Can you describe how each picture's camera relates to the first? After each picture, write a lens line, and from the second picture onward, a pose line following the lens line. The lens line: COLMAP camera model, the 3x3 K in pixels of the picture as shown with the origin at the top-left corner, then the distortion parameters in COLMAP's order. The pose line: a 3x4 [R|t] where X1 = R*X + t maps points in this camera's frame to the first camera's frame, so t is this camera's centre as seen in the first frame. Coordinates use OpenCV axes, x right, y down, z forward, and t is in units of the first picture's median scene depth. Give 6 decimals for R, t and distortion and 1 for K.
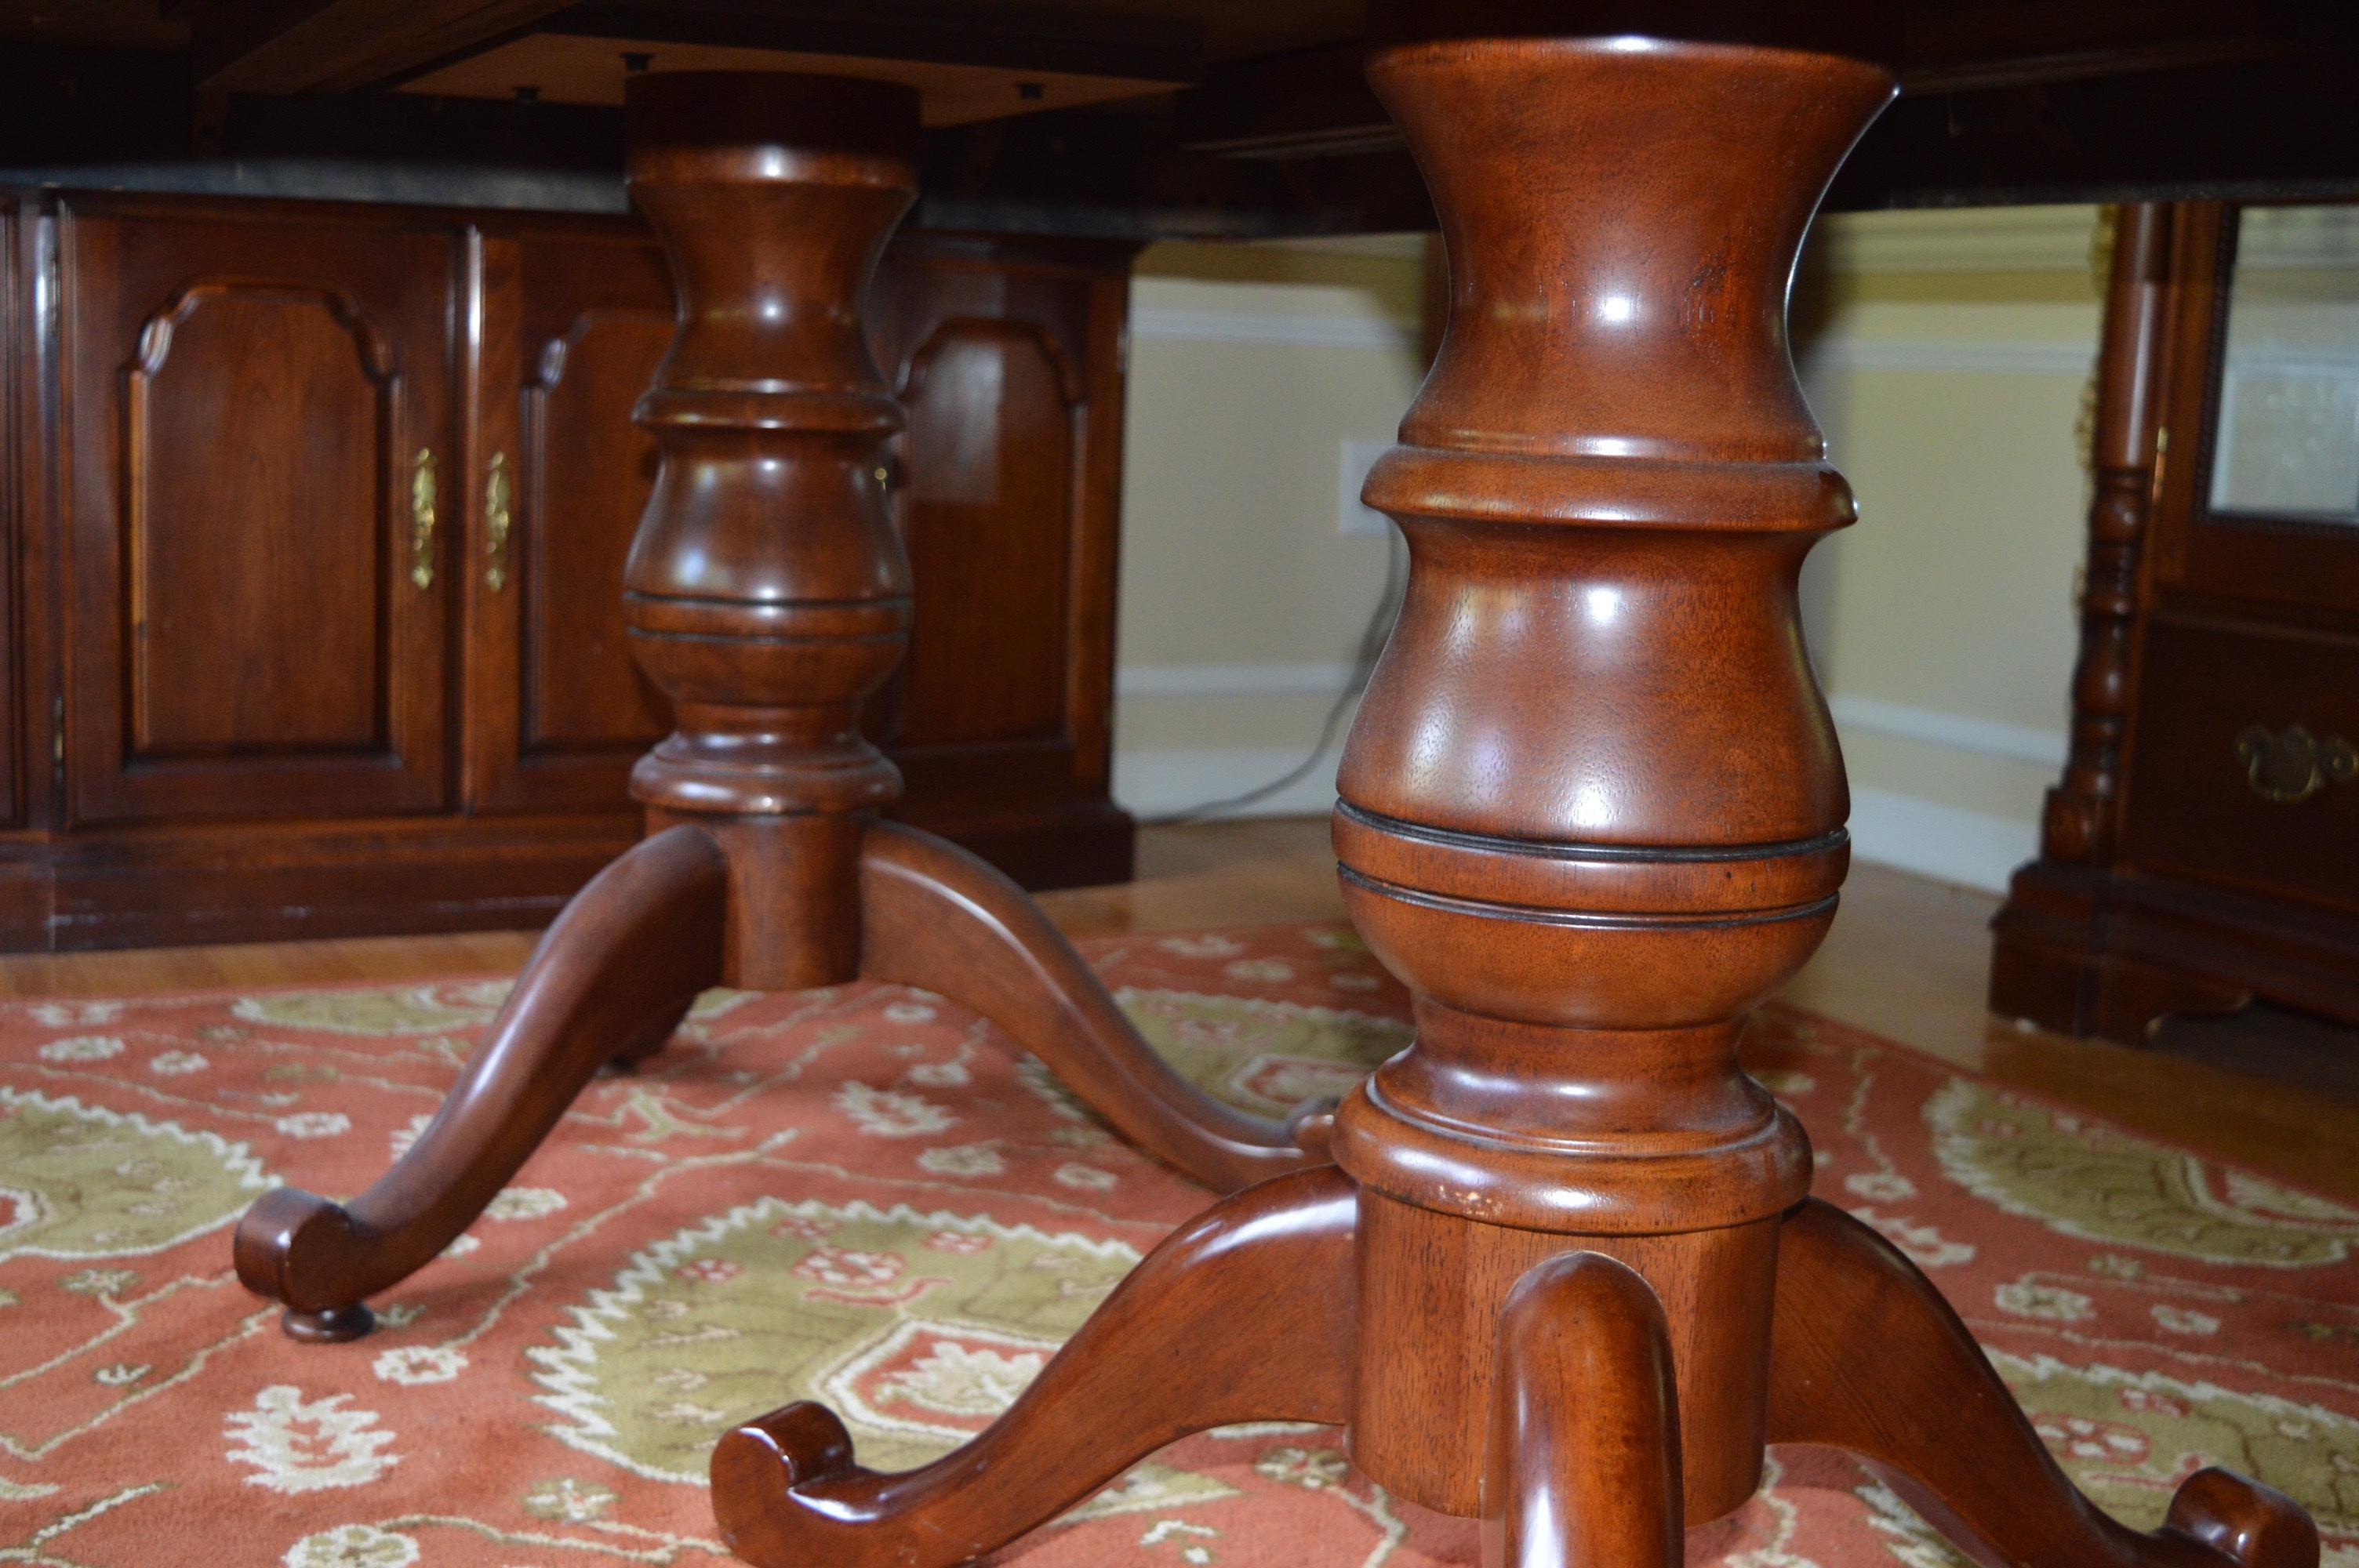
lens RADIAL K [[2803.7, 0, 1181.7], [0, 2803.7, 801.4], [0, 0, 1]] dist [-0.049145, 0.000000]
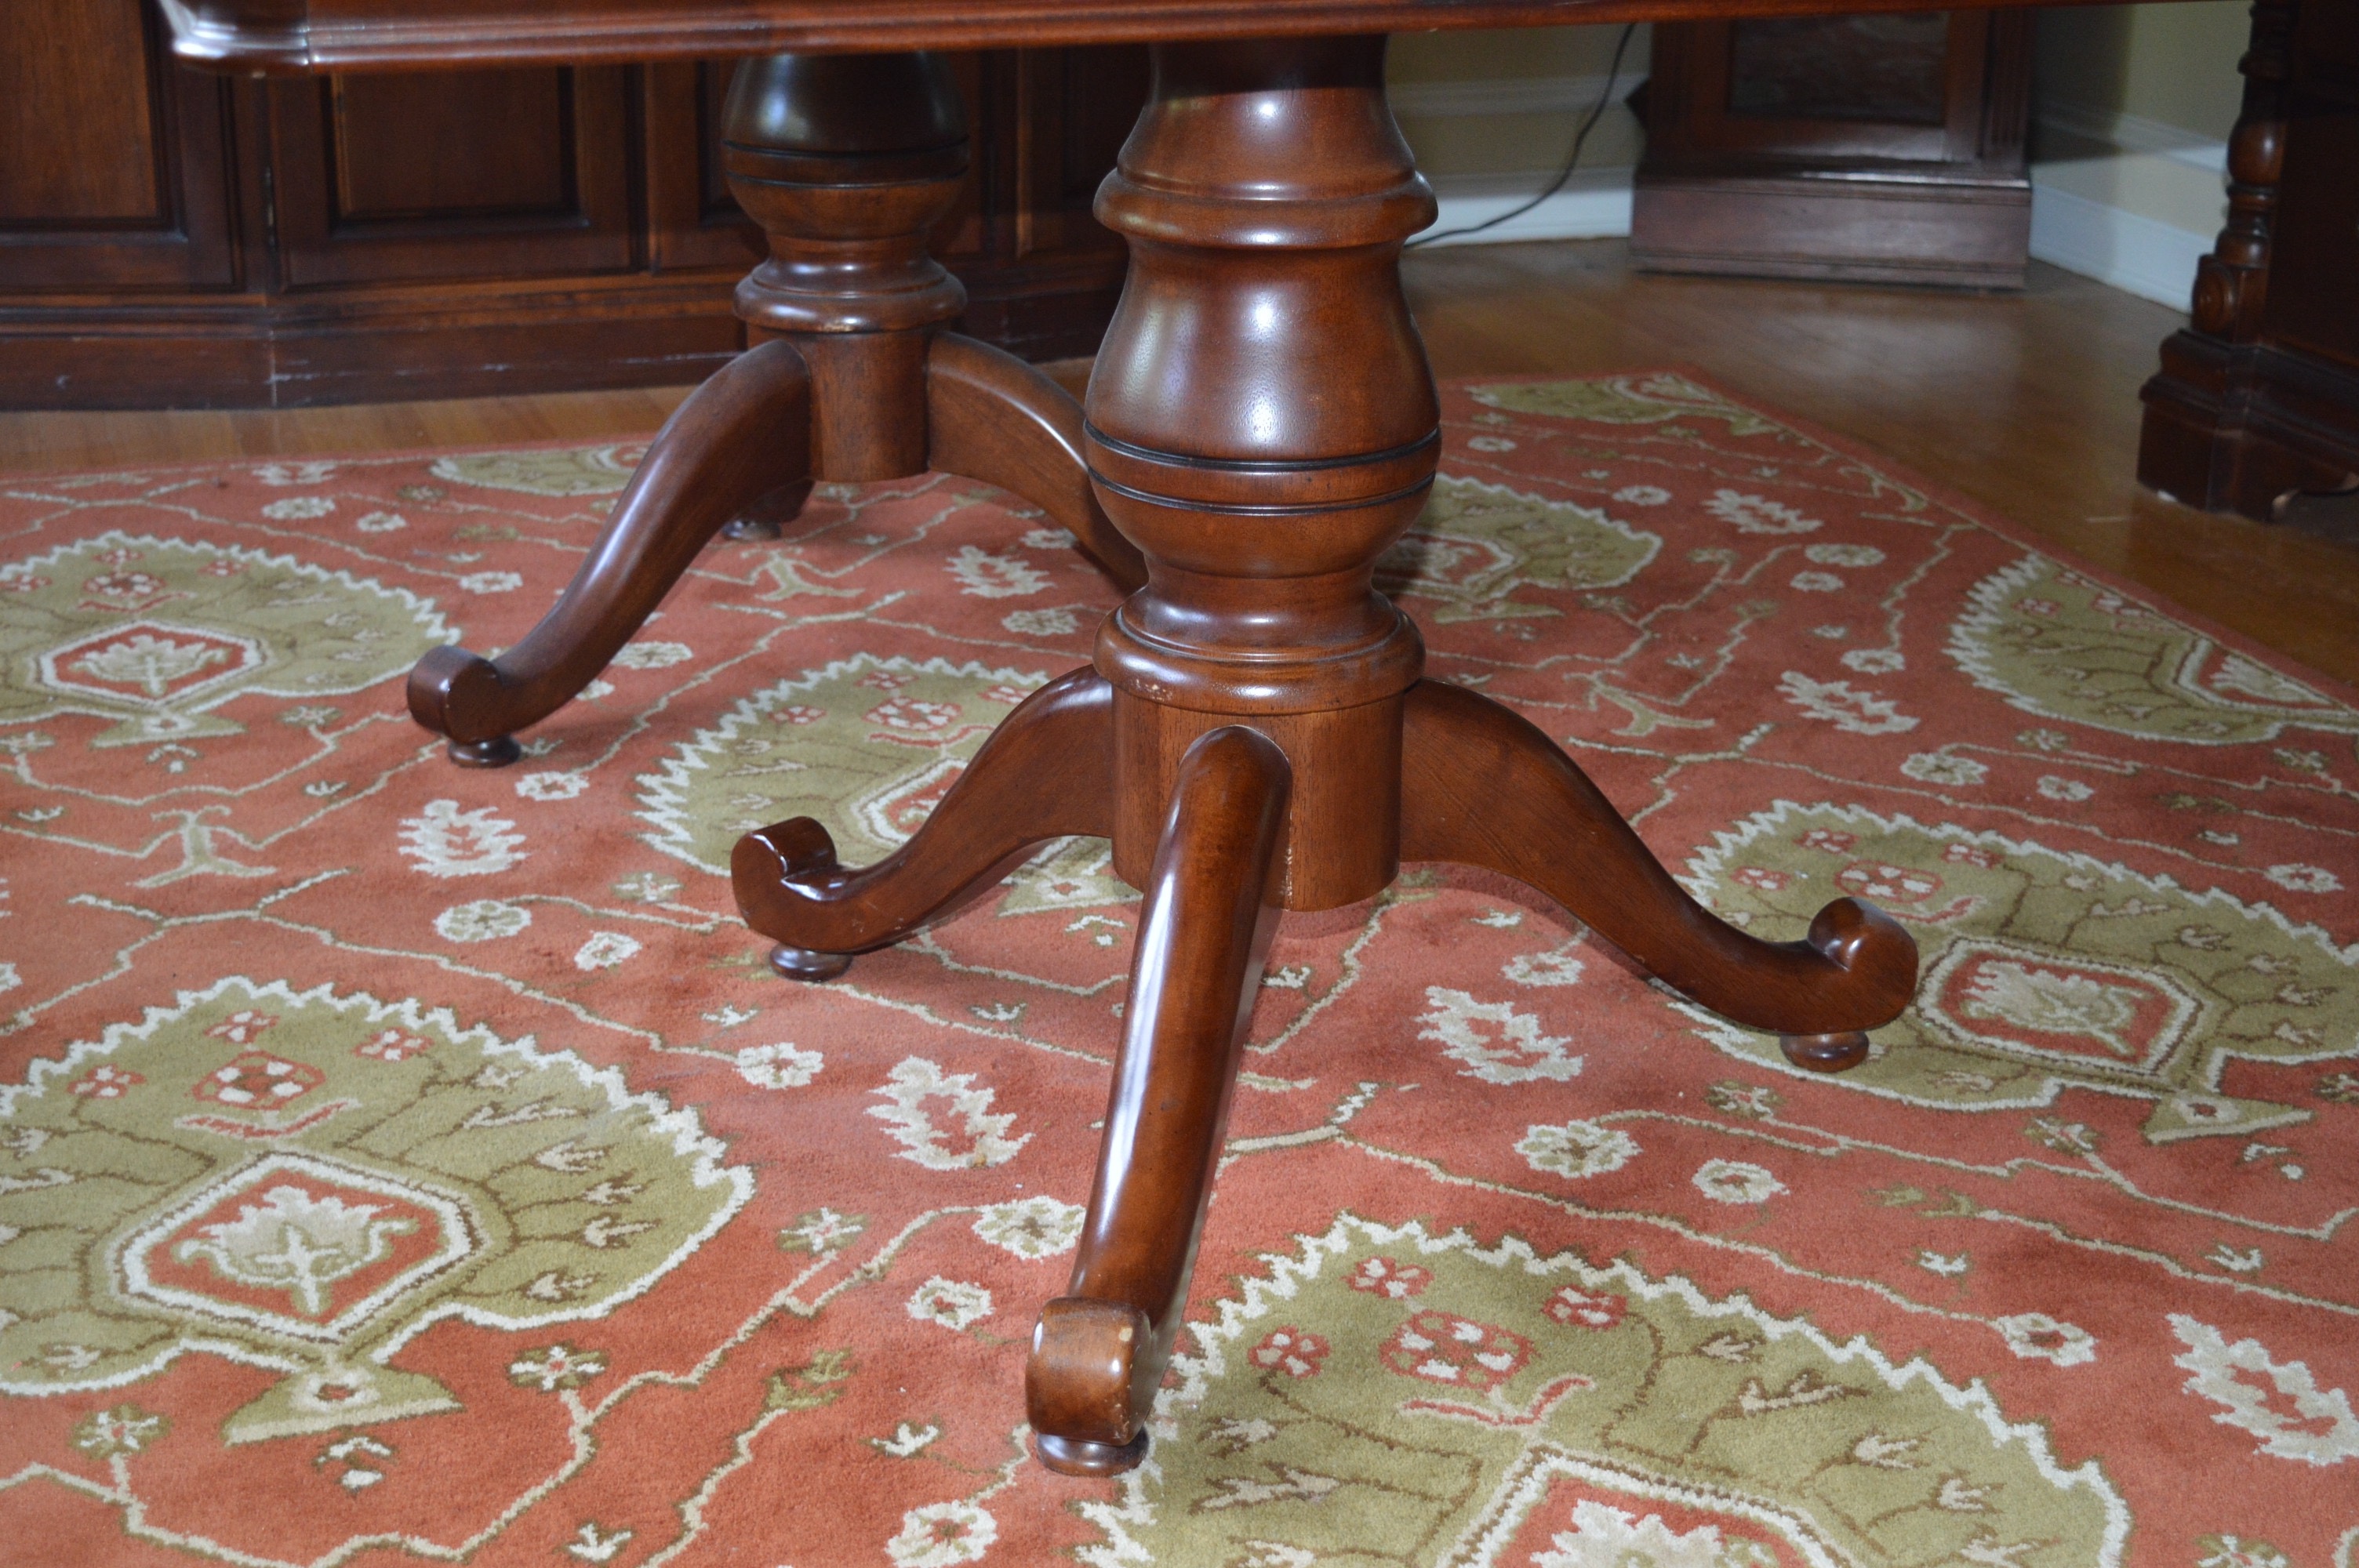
lens RADIAL K [[3564.6, 0, 1179.8], [0, 3564.6, 778.2], [0, 0, 1]] dist [-0.014570, 0.000000]
pose [[0.989015, 0.024742, -0.145727, 0.235207], [0.003043, 0.982274, 0.187427, -0.099947], [0.147782, -0.185812, 0.971409, -0.510022]]
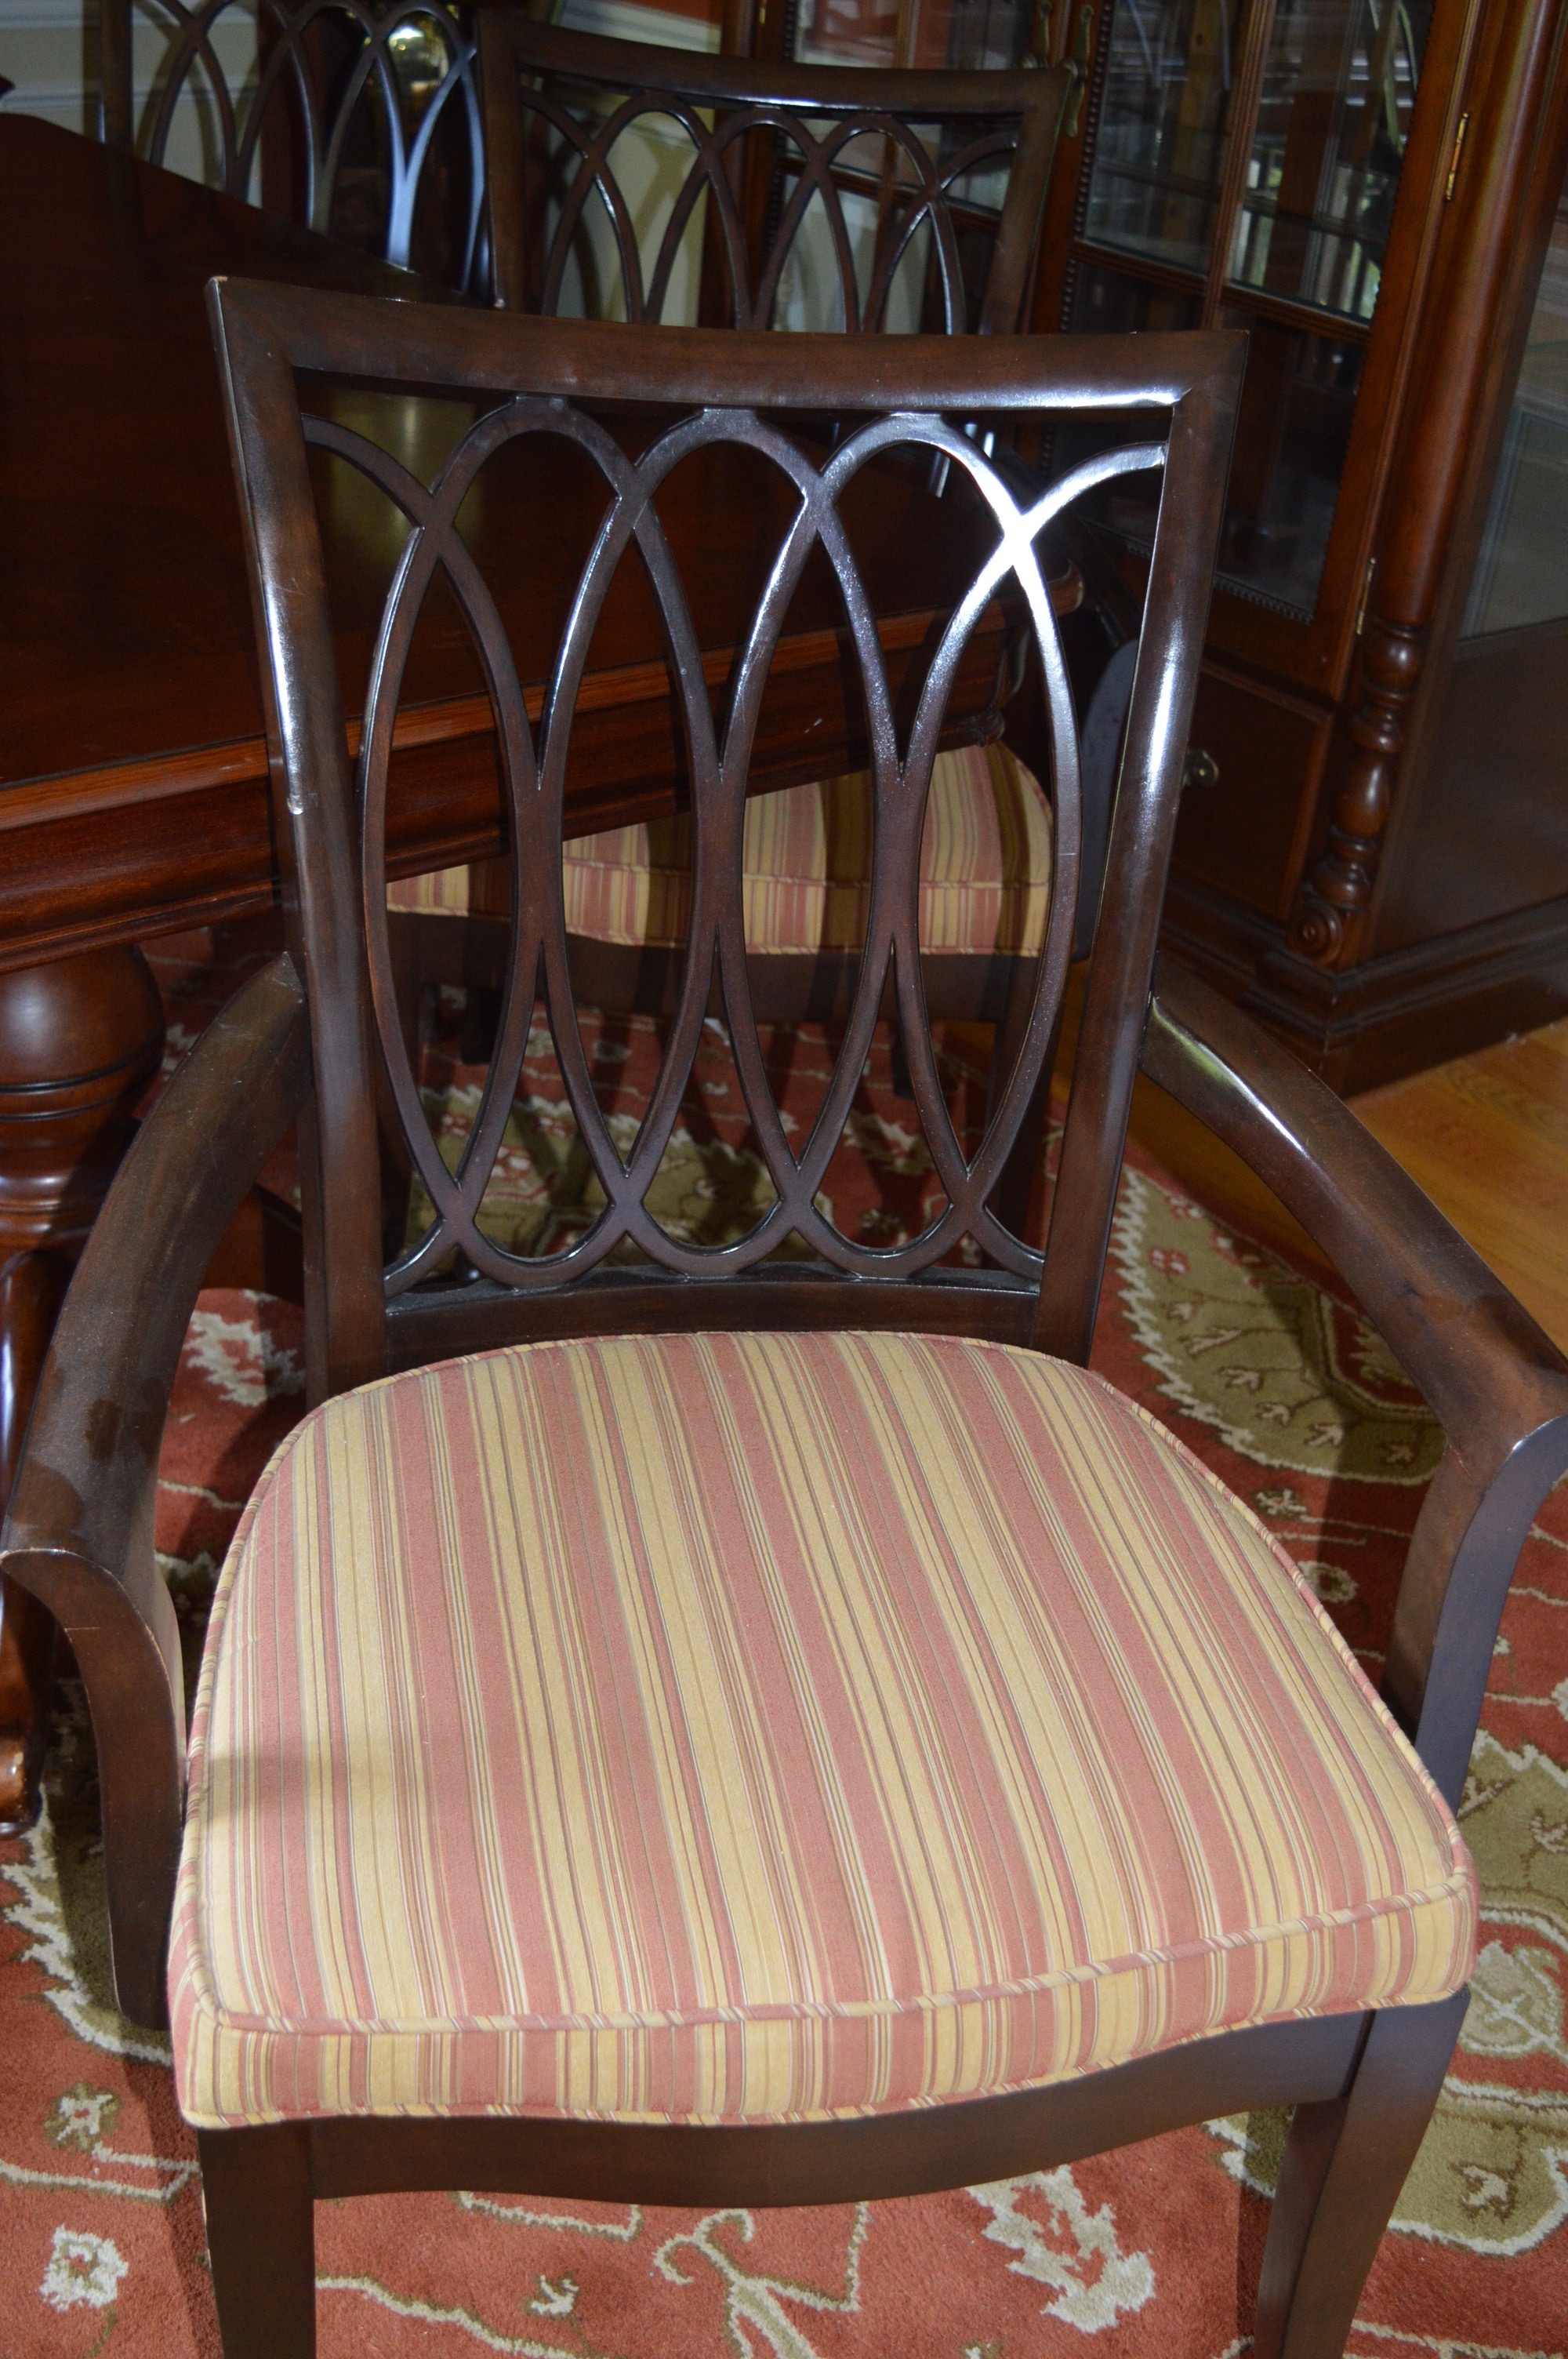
lens RADIAL K [[2471.4, 0, 792.9], [0, 2471.4, 1174.8], [0, 0, 1]] dist [-0.070865, 0.000000]
pose [[0.983527, -0.064748, 0.168768, 0.233341], [-0.007381, 0.918483, 0.395391, -0.360826], [-0.180611, -0.390123, 0.902875, -0.417764]]
